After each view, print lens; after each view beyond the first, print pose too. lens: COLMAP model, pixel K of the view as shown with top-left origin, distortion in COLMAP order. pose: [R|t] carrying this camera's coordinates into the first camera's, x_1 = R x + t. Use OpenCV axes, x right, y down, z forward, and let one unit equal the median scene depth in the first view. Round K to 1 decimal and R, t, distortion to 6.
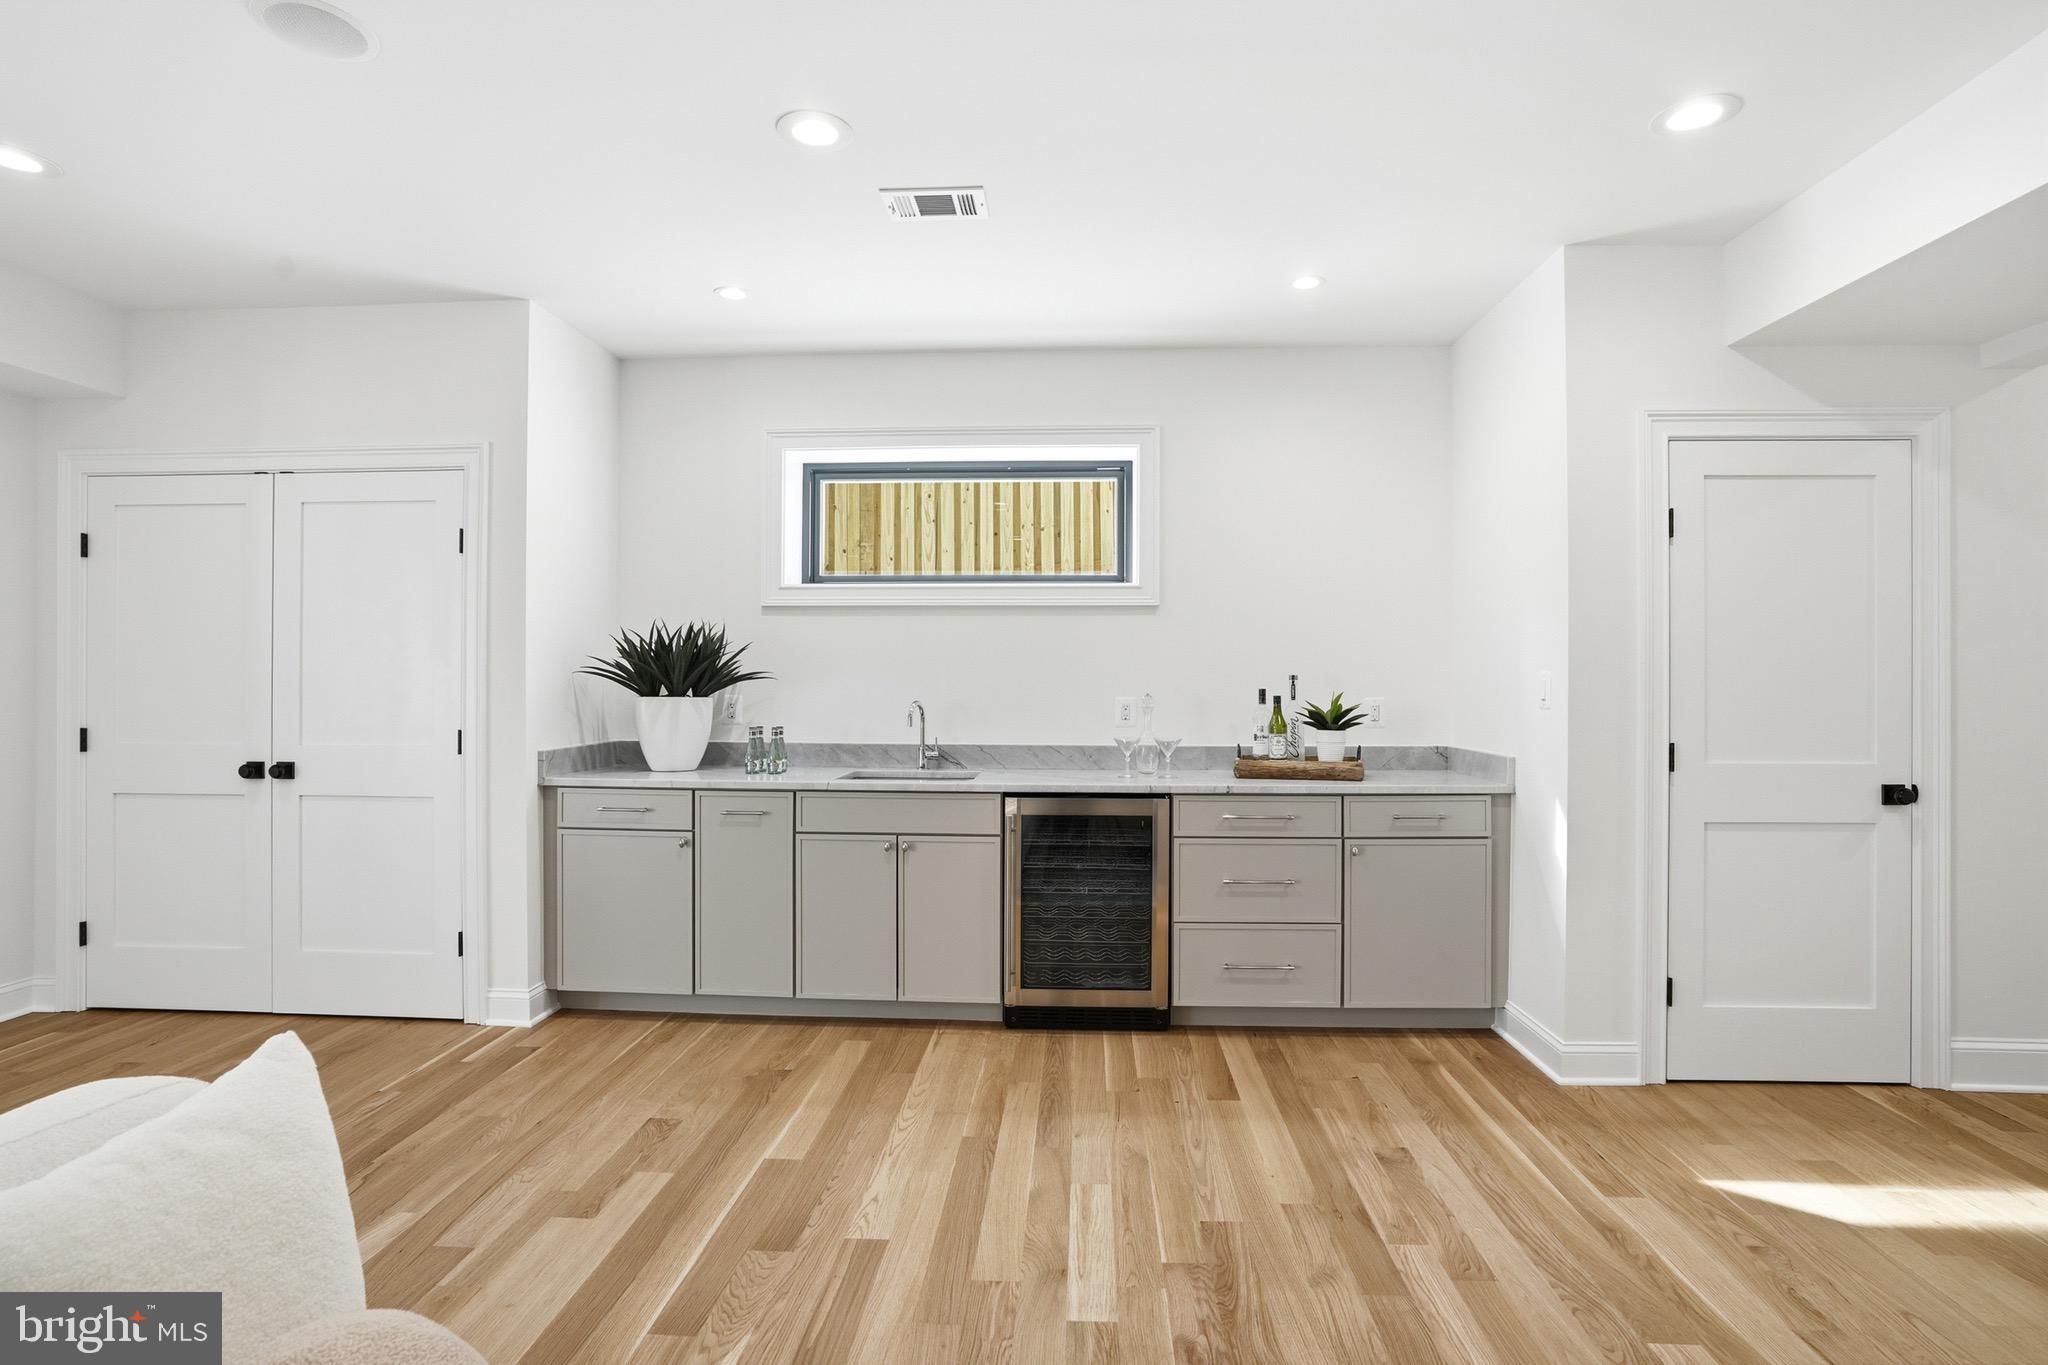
lens RADIAL K [[1028.6, 0, 1030.8], [0, 1028.6, 679.2], [0, 0, 1]] dist [-0.070173, 0.039868]
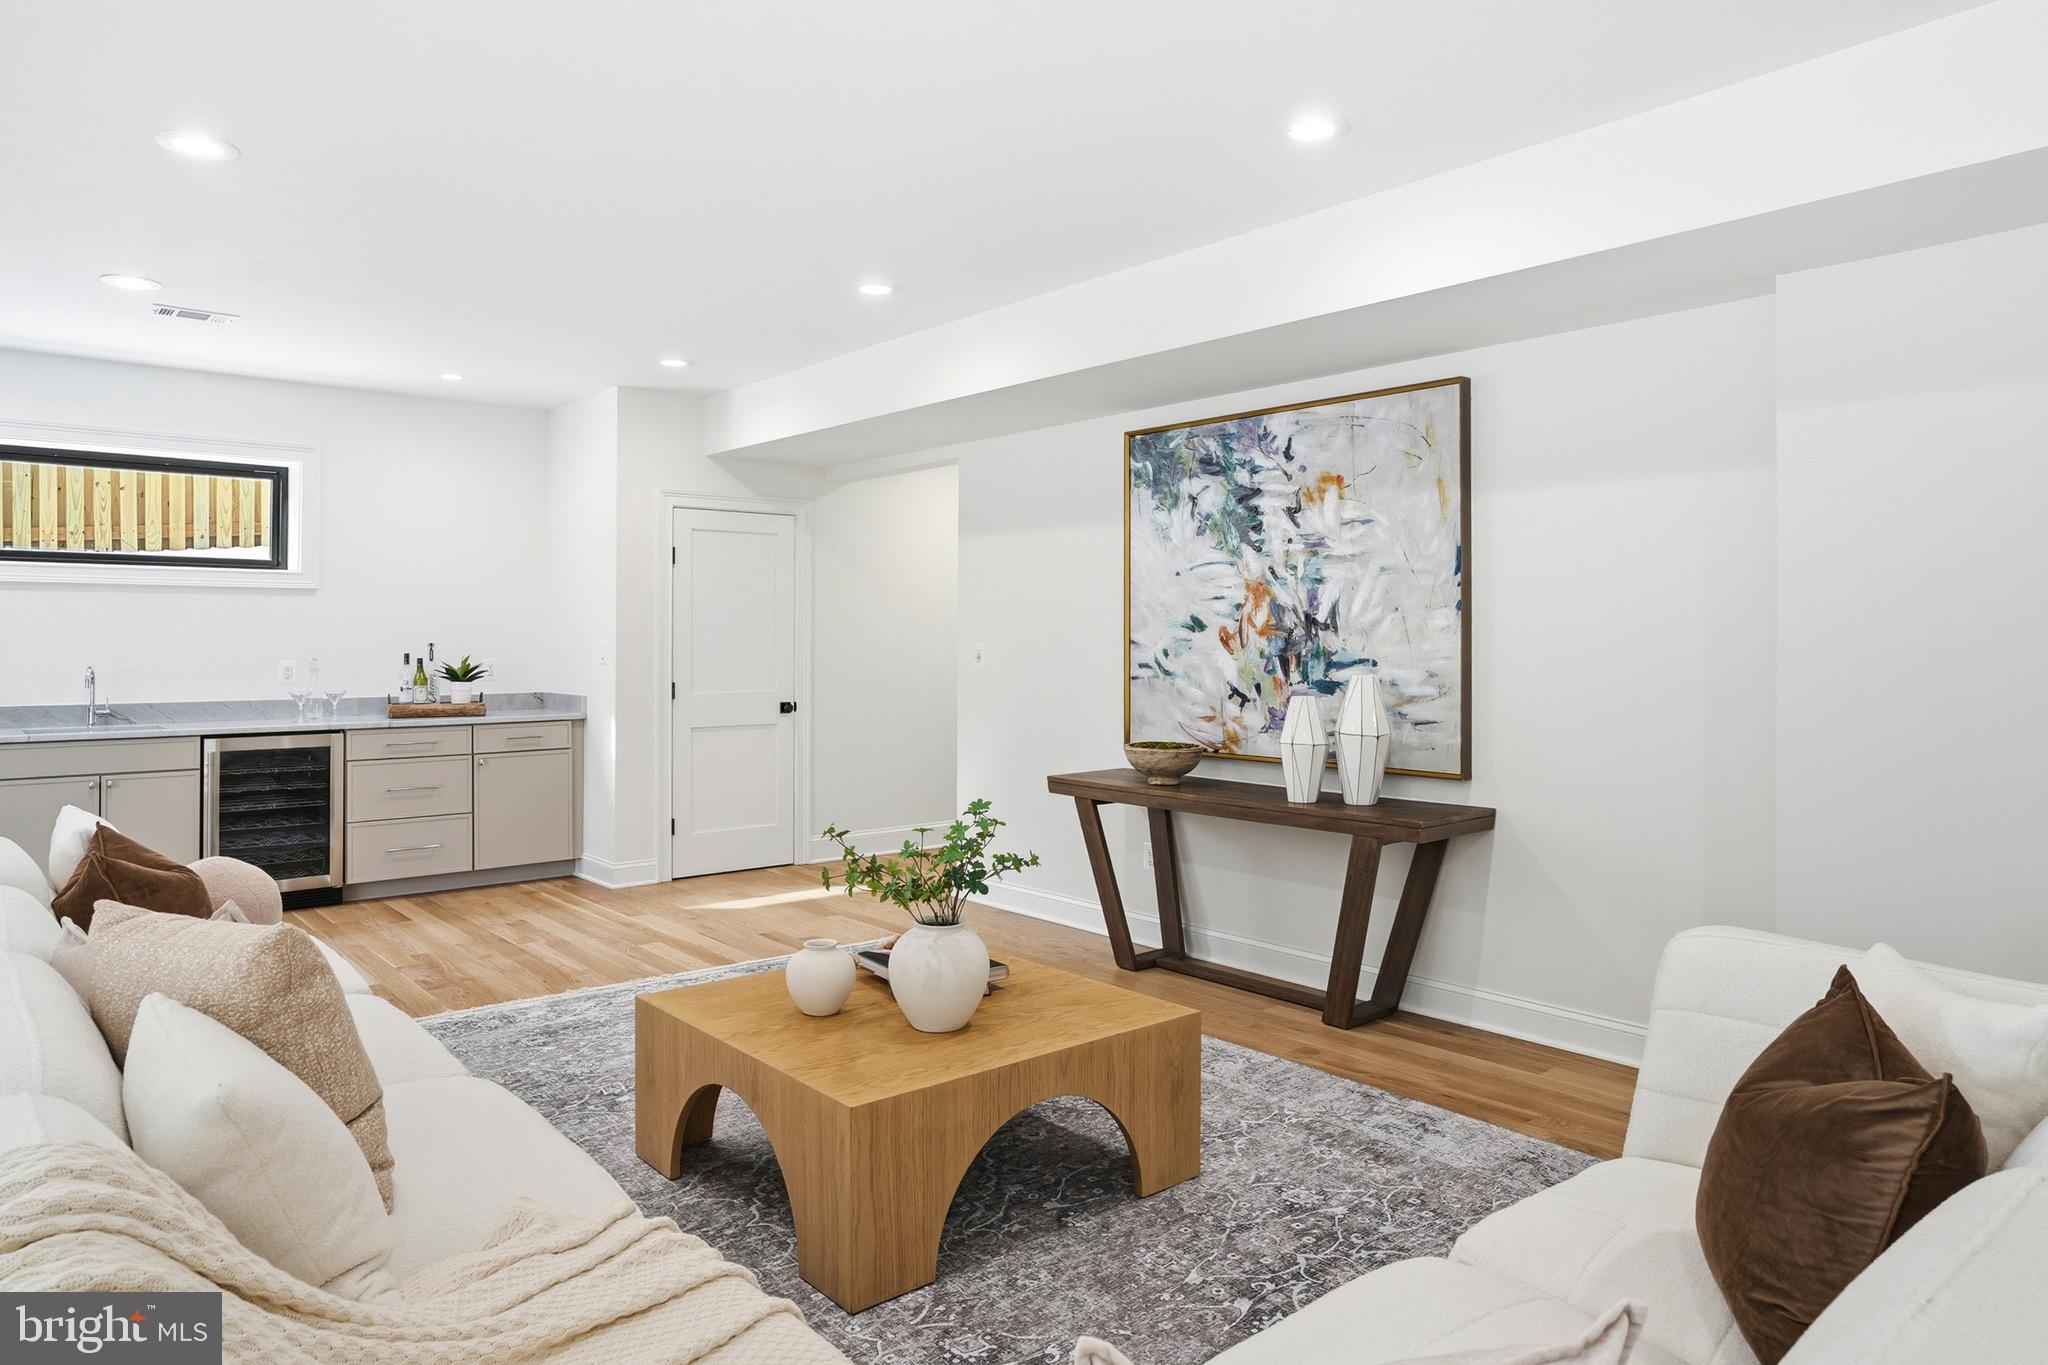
lens RADIAL K [[1275.6, 0, 1024.4], [0, 1275.6, 626.9], [0, 0, 1]] dist [-0.037551, 0.041771]
pose [[0.728522, 0.004077, 0.685010, -0.365764], [0.000255, 0.999981, -0.006224, -0.016384], [-0.685022, 0.004709, 0.728507, -0.873219]]
